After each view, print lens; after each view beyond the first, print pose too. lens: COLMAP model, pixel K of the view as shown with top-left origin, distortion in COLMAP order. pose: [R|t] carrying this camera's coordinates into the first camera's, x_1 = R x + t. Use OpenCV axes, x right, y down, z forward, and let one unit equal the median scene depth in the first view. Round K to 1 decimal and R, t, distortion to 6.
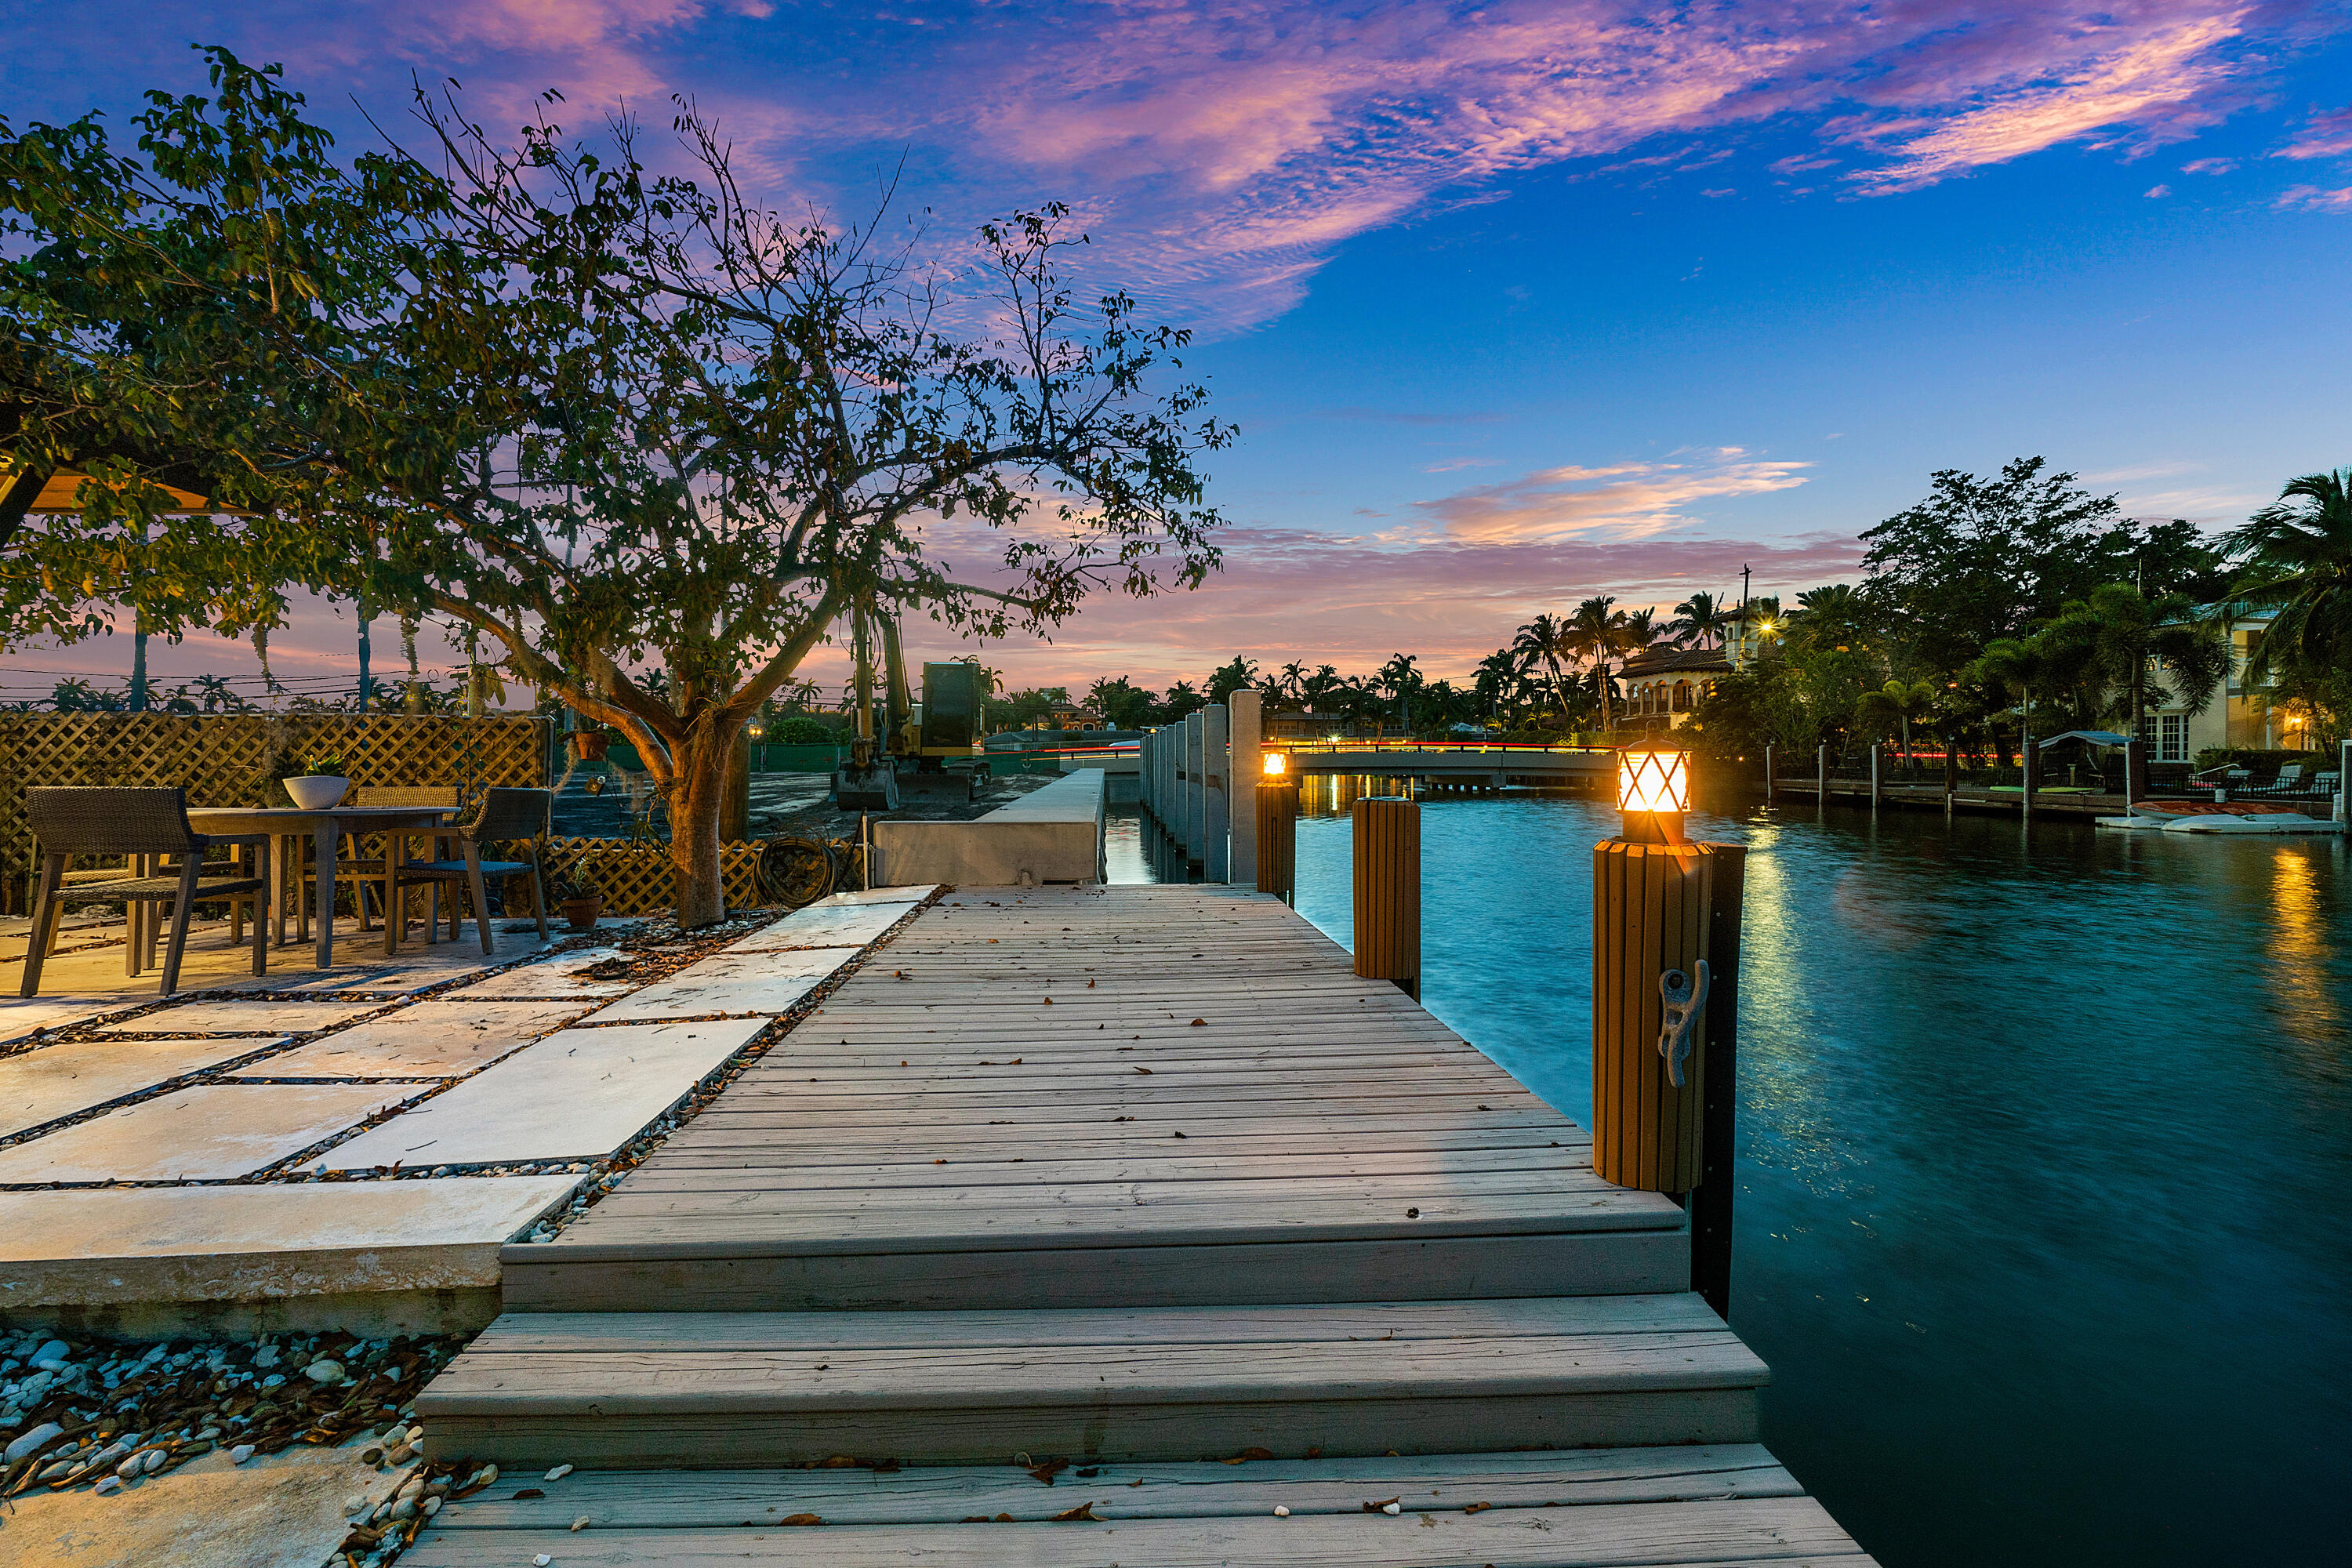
lens RADIAL K [[1021.1, 0, 1196.5], [0, 1021.1, 781.1], [0, 0, 1]] dist [-0.002802, 0.000256]
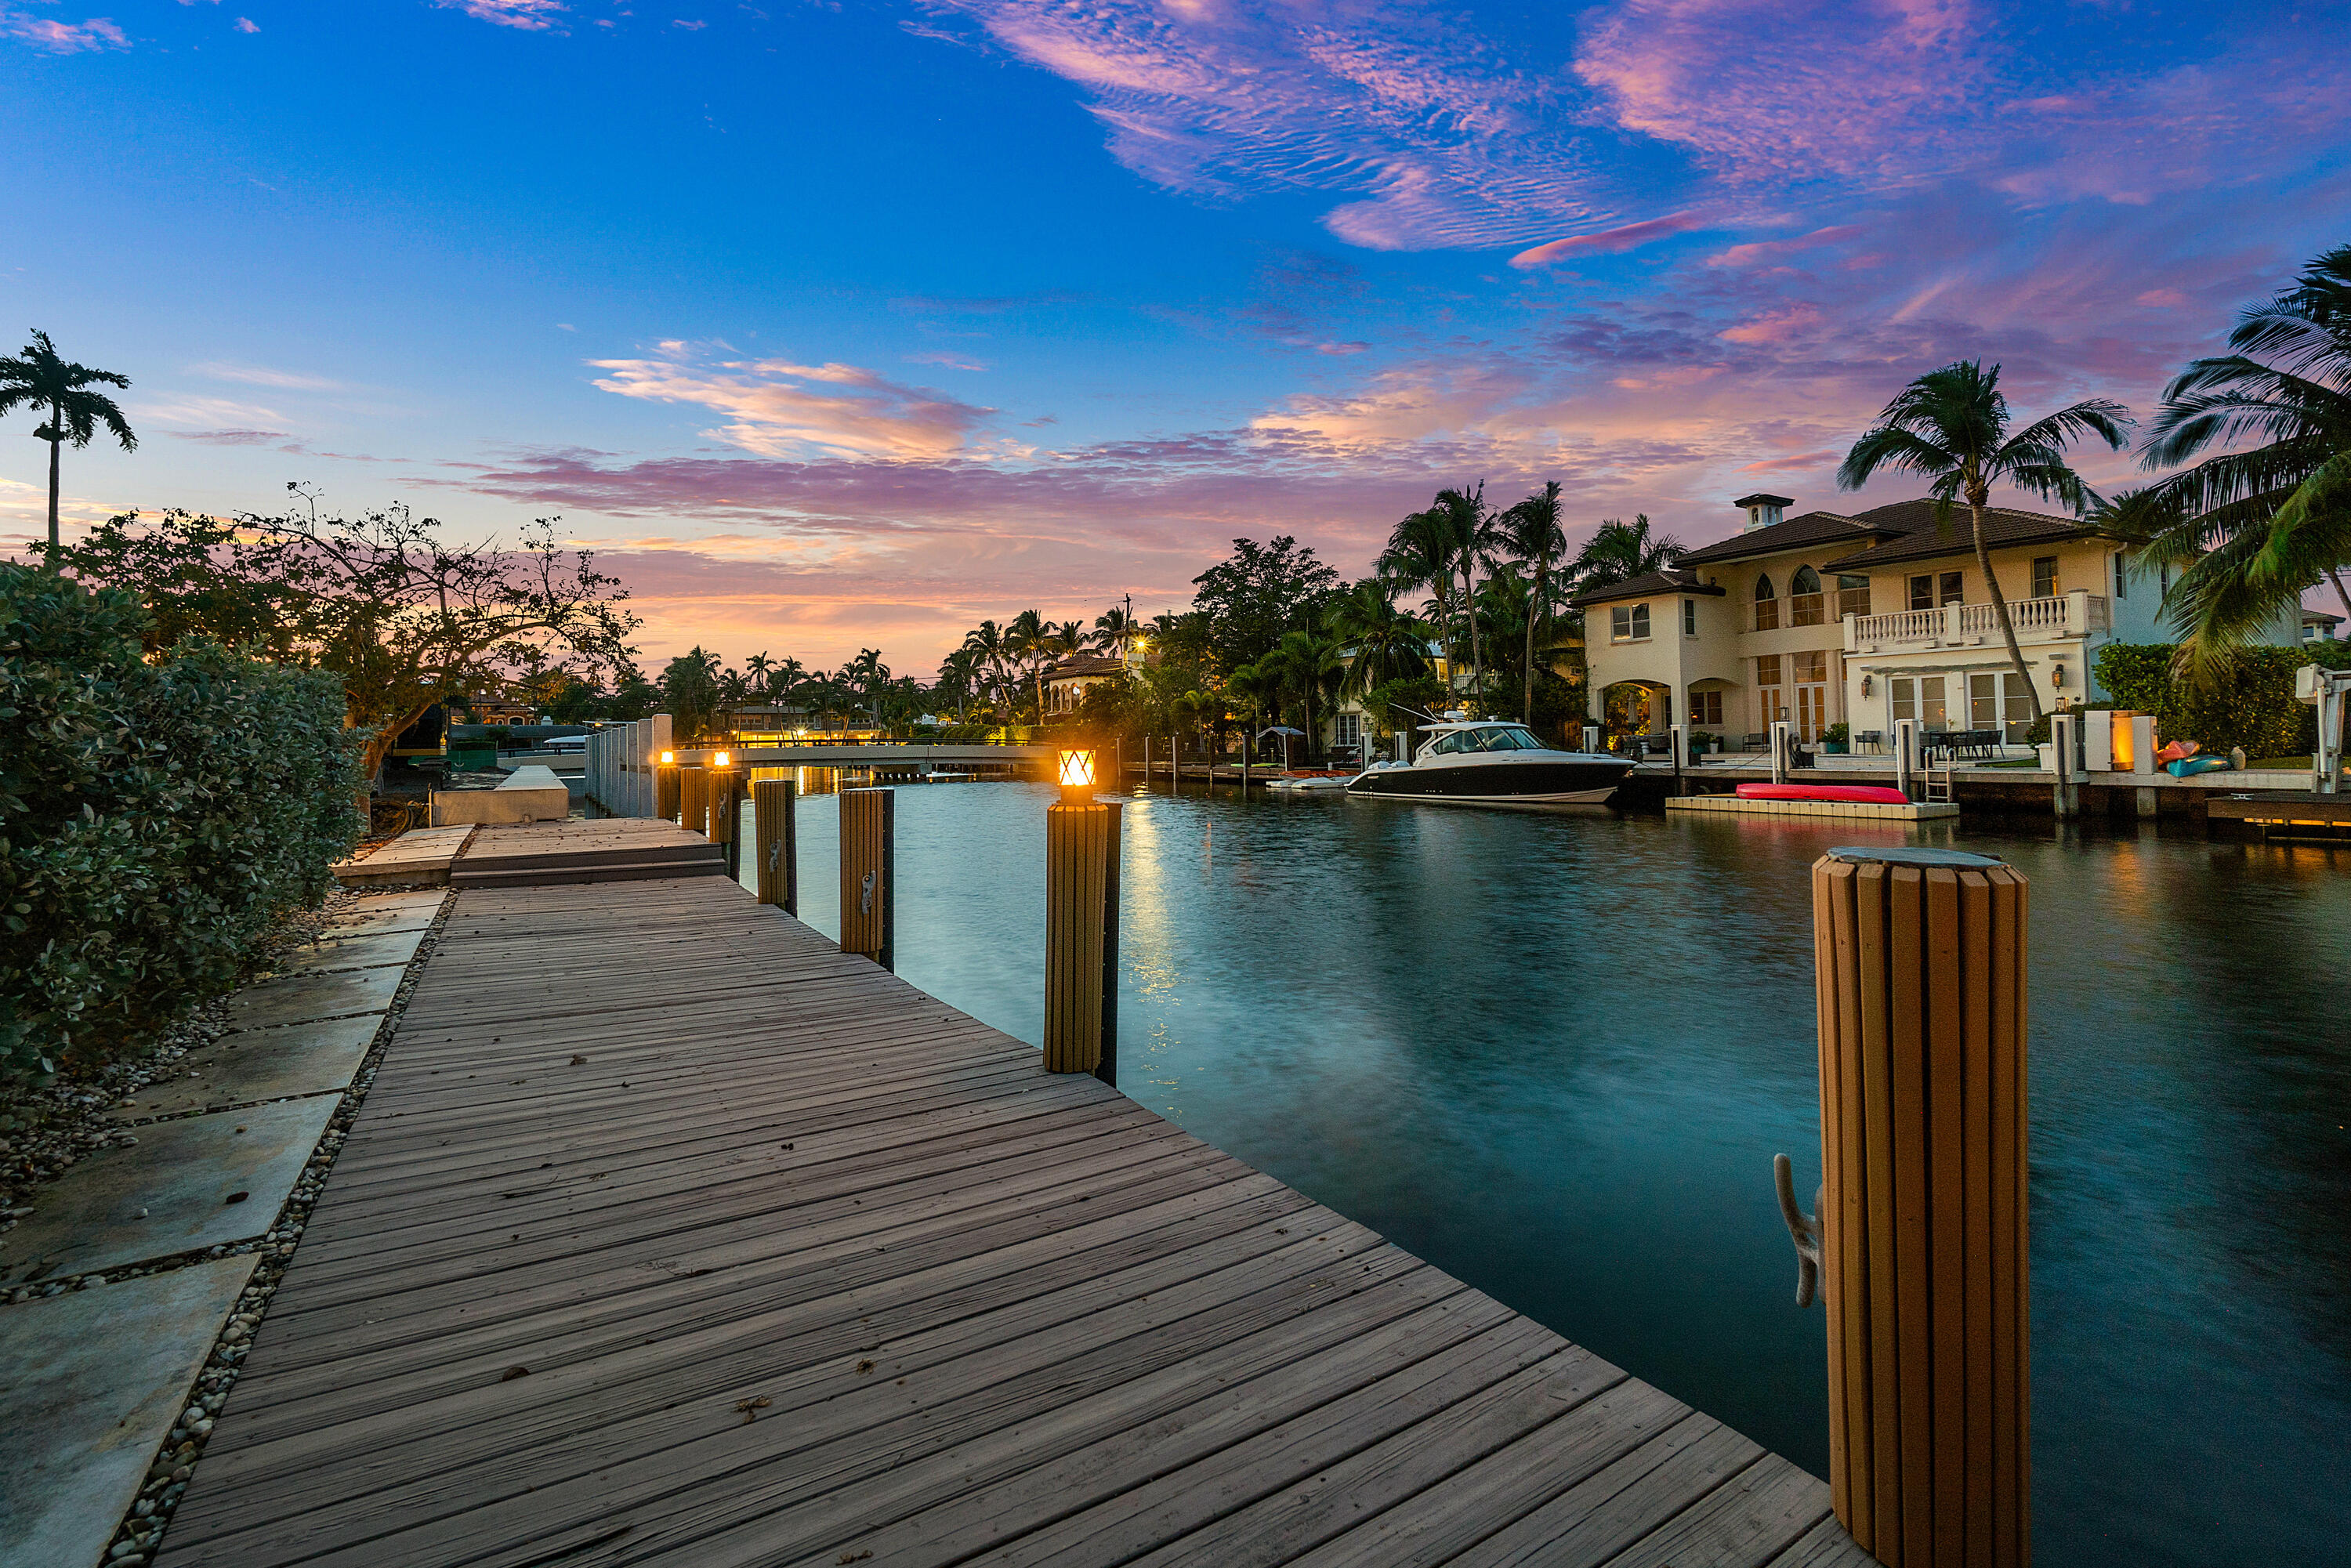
lens RADIAL K [[1020.6, 0, 1169.2], [0, 1020.6, 776.0], [0, 0, 1]] dist [-0.002802, 0.000256]
pose [[0.892863, -0.027273, 0.449502, 0.006316], [0.025277, 0.999626, 0.010443, 0.002769], [-0.449619, 0.002038, 0.893218, -0.149554]]
